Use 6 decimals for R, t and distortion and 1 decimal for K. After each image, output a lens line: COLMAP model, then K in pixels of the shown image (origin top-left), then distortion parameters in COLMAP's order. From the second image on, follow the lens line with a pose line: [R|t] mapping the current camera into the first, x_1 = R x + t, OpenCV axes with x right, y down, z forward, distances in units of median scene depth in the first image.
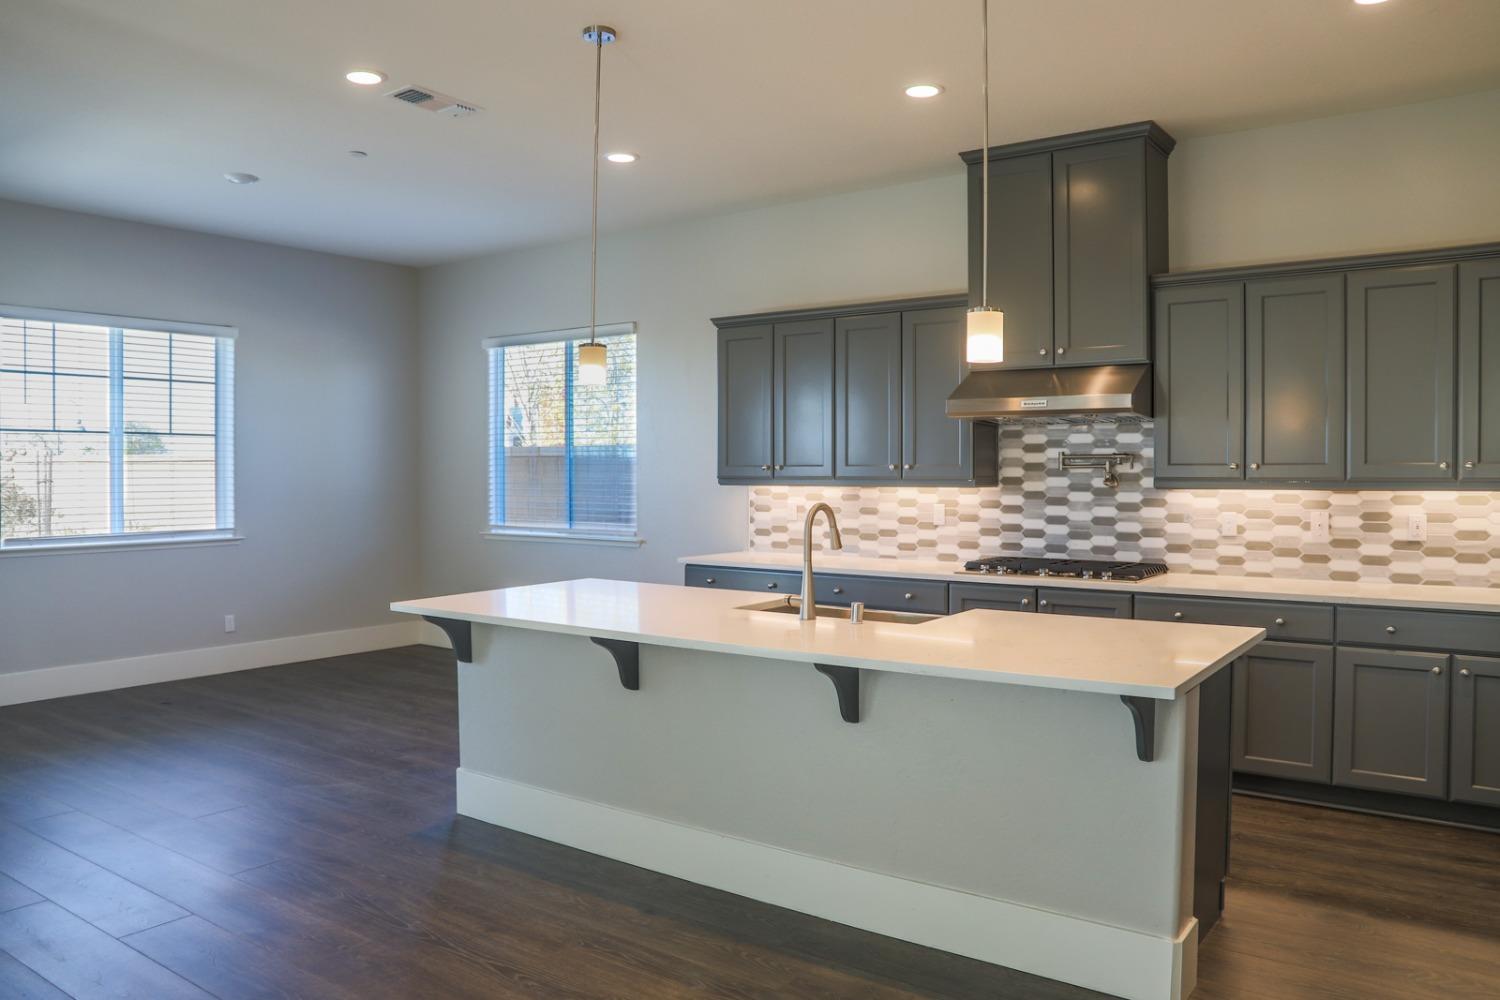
lens RADIAL K [[1087.3, 0, 734.9], [0, 1087.3, 503.2], [0, 0, 1]] dist [-0.107079, 0.067843]
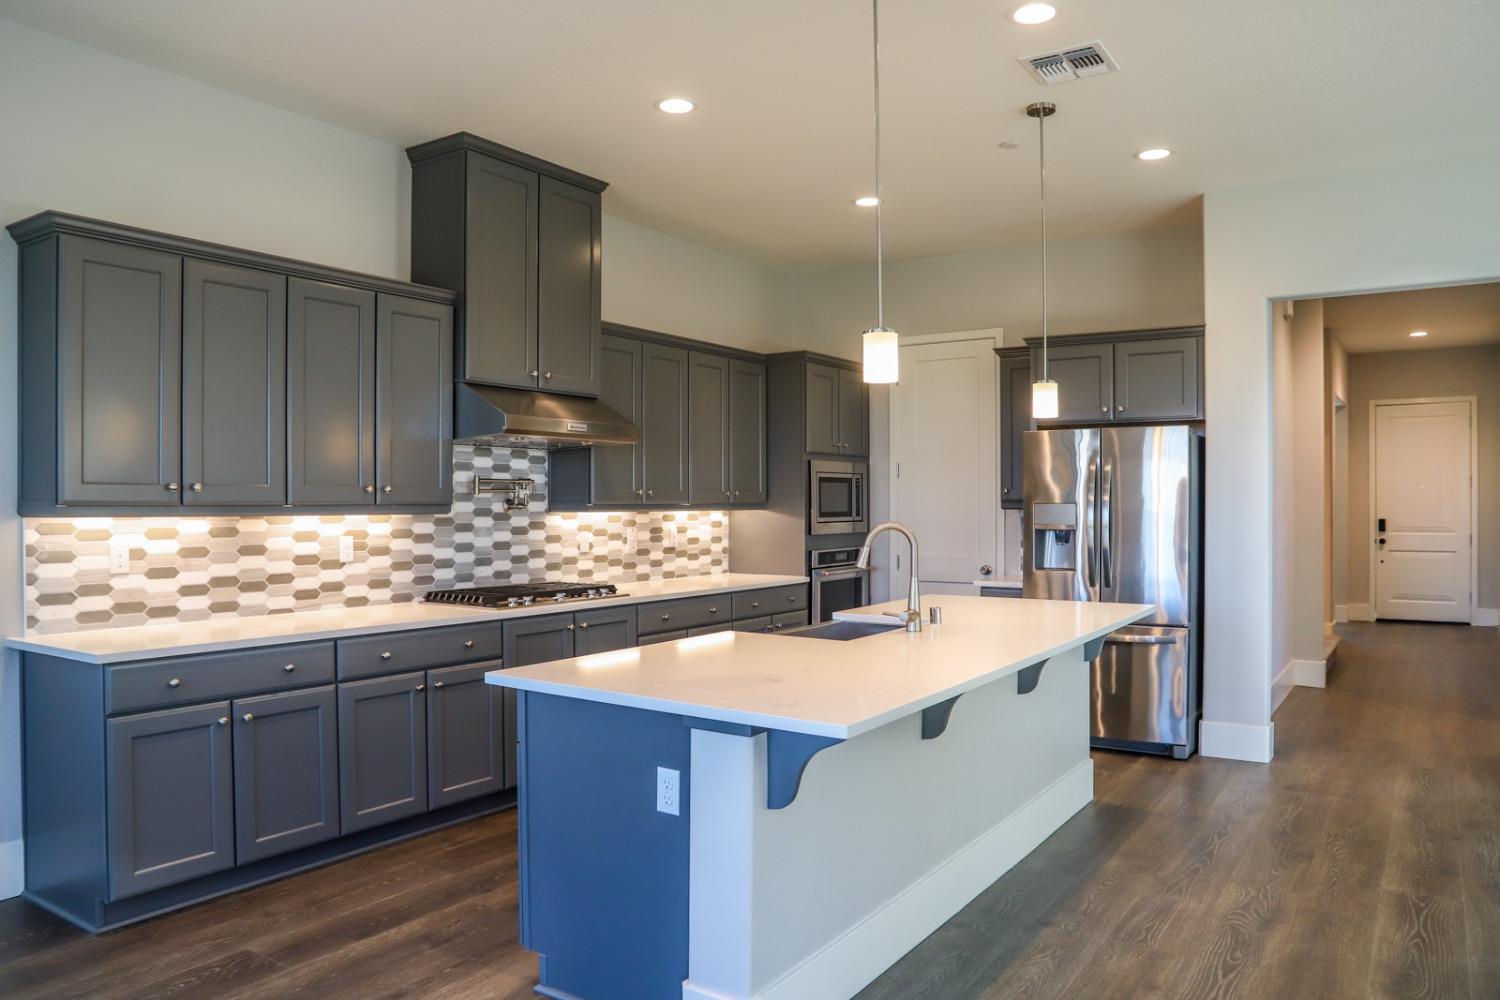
lens RADIAL K [[1087.3, 0, 756.9], [0, 1087.3, 486.7], [0, 0, 1]] dist [-0.107079, 0.067843]
pose [[-0.058074, 0.015956, 0.998185, -0.669490], [0.028177, 0.999500, -0.014337, -0.017010], [-0.997915, 0.027293, -0.058494, 0.821929]]
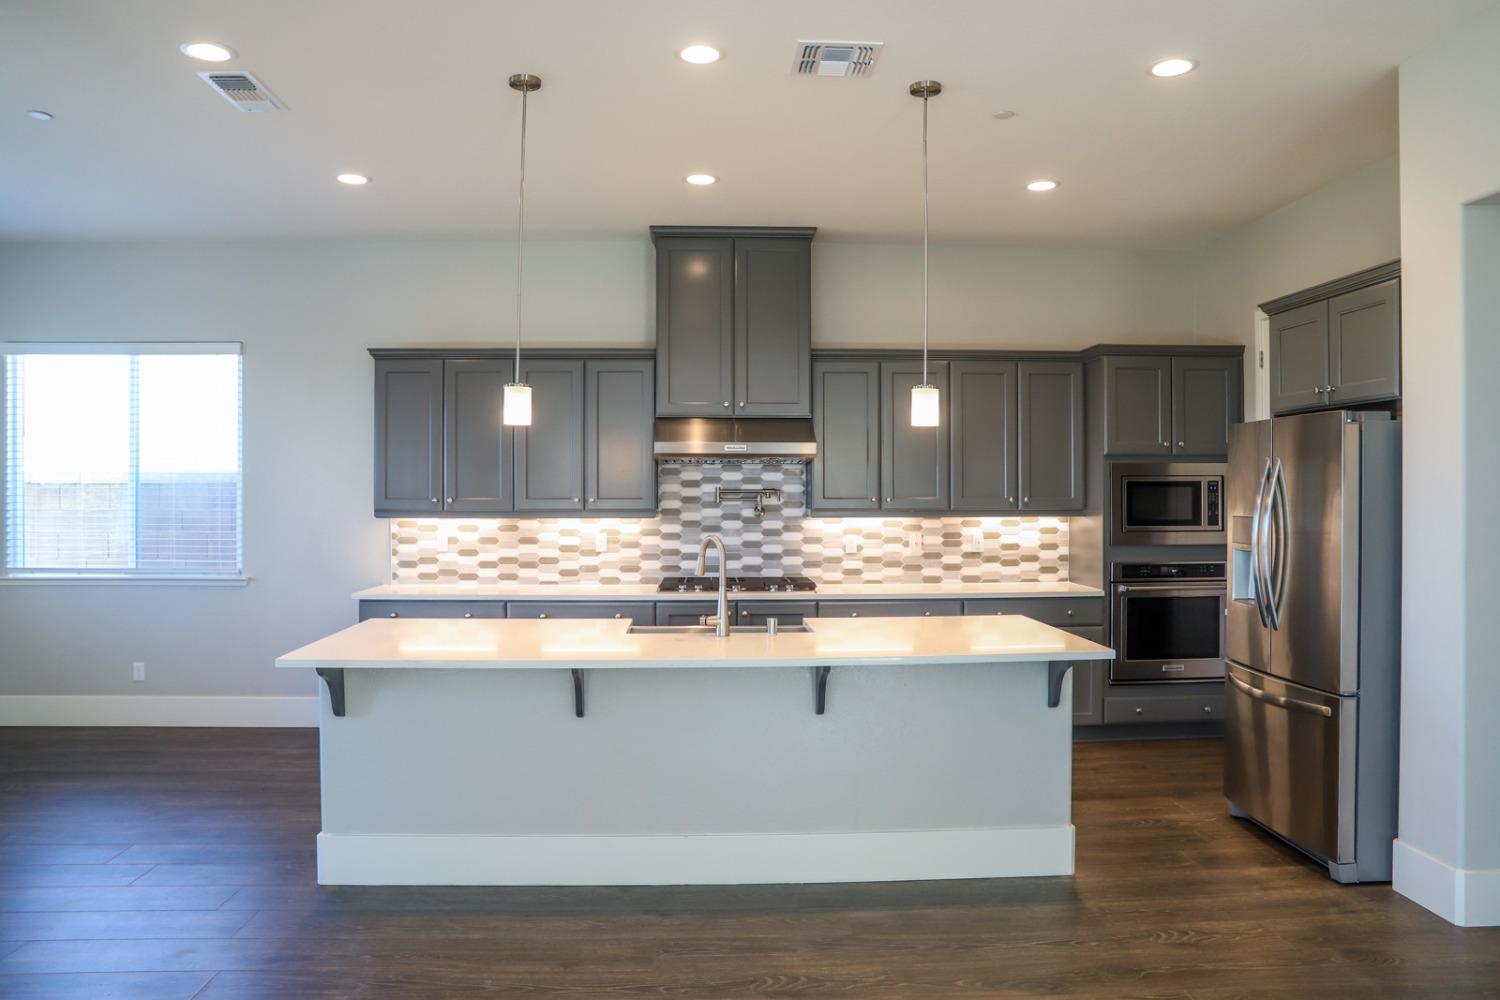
lens RADIAL K [[1087.3, 0, 724.6], [0, 1087.3, 490.5], [0, 0, 1]] dist [-0.107079, 0.067843]
pose [[0.785331, 0.002168, 0.619072, -0.438395], [0.017245, 0.999529, -0.025377, -0.013515], [-0.618836, 0.030606, 0.784924, 0.057192]]
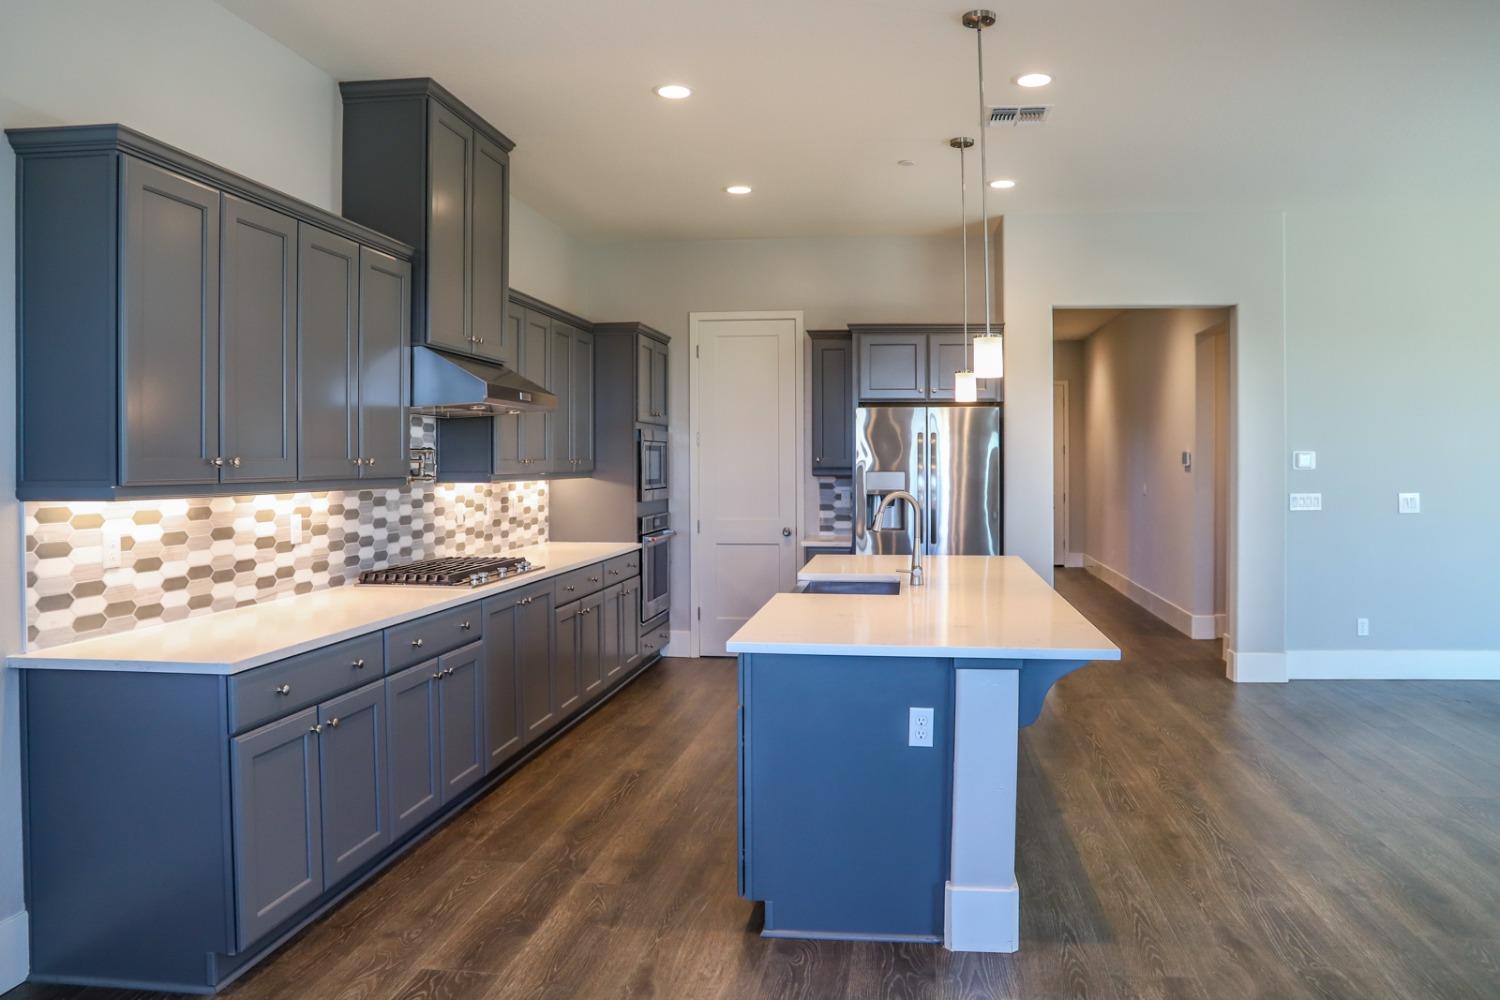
lens RADIAL K [[1087.3, 0, 829.3], [0, 1087.3, 437.6], [0, 0, 1]] dist [-0.107079, 0.067843]
pose [[-0.531486, 0.022184, 0.846776, -0.635069], [0.027085, 0.999591, -0.009187, -0.036314], [-0.846634, 0.018053, -0.531870, 1.180866]]
